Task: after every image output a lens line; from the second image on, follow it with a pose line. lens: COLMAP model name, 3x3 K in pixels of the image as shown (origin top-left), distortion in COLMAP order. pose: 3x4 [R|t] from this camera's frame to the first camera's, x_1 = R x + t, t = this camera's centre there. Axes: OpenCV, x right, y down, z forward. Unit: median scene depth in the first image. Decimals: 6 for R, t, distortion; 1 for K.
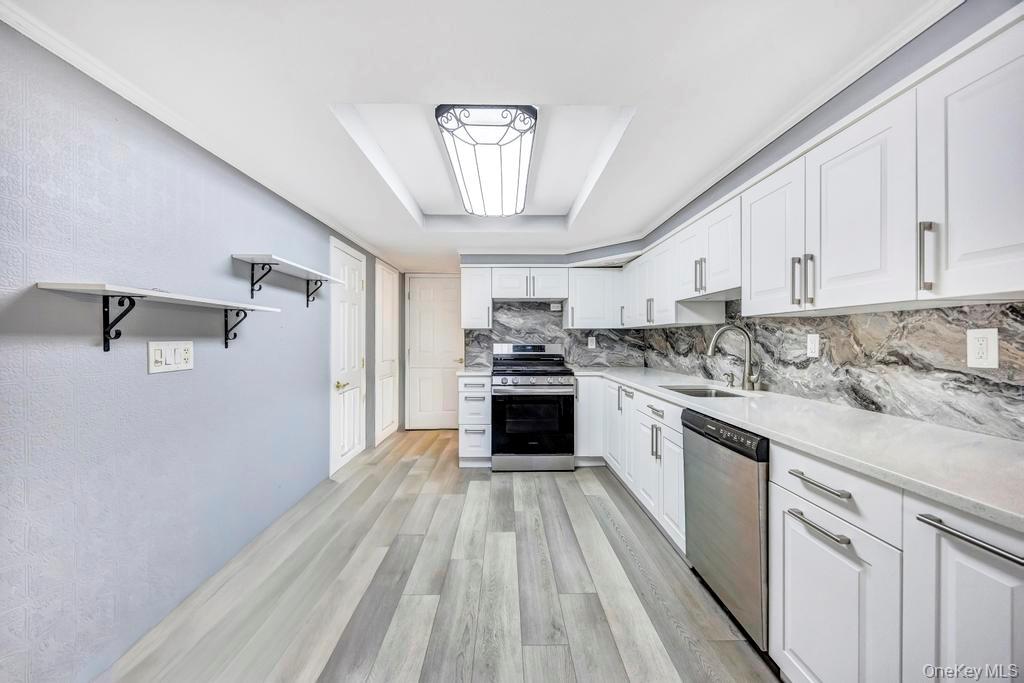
lens RADIAL K [[394.3, 0, 508.1], [0, 394.3, 341.7], [0, 0, 1]] dist [-0.002394, -0.000386]
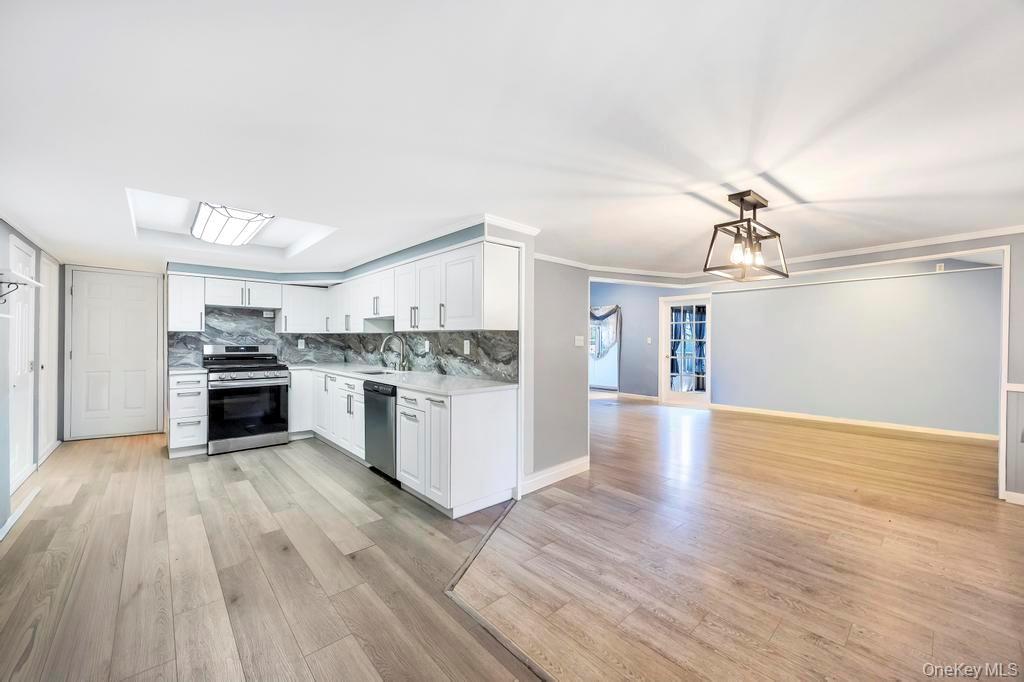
lens RADIAL K [[394.3, 0, 509.2], [0, 394.3, 341.9], [0, 0, 1]] dist [-0.002394, -0.000386]
pose [[0.750486, 0.004245, 0.660873, -0.149995], [-0.003654, 0.999991, -0.002273, -0.005405], [-0.660876, -0.000709, 0.750494, -0.469941]]
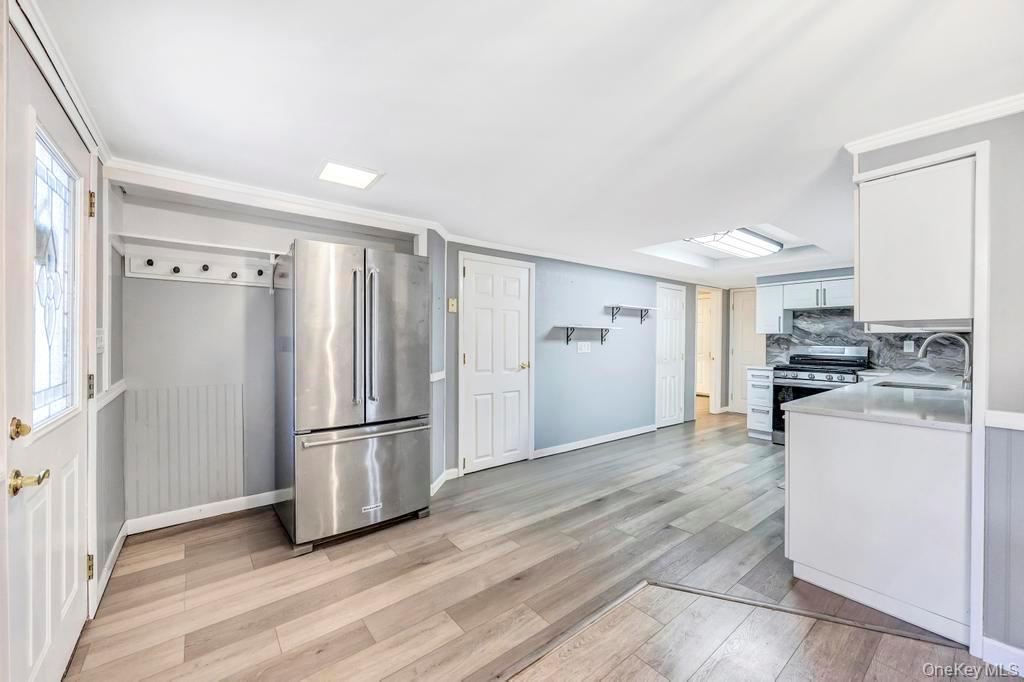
lens RADIAL K [[394.3, 0, 518.7], [0, 394.3, 340.3], [0, 0, 1]] dist [-0.002394, -0.000386]
pose [[0.623958, 0.006871, -0.781428, 0.472141], [-0.010679, 0.999943, 0.000265, -0.003560], [0.781385, 0.008179, 0.623996, -0.500911]]
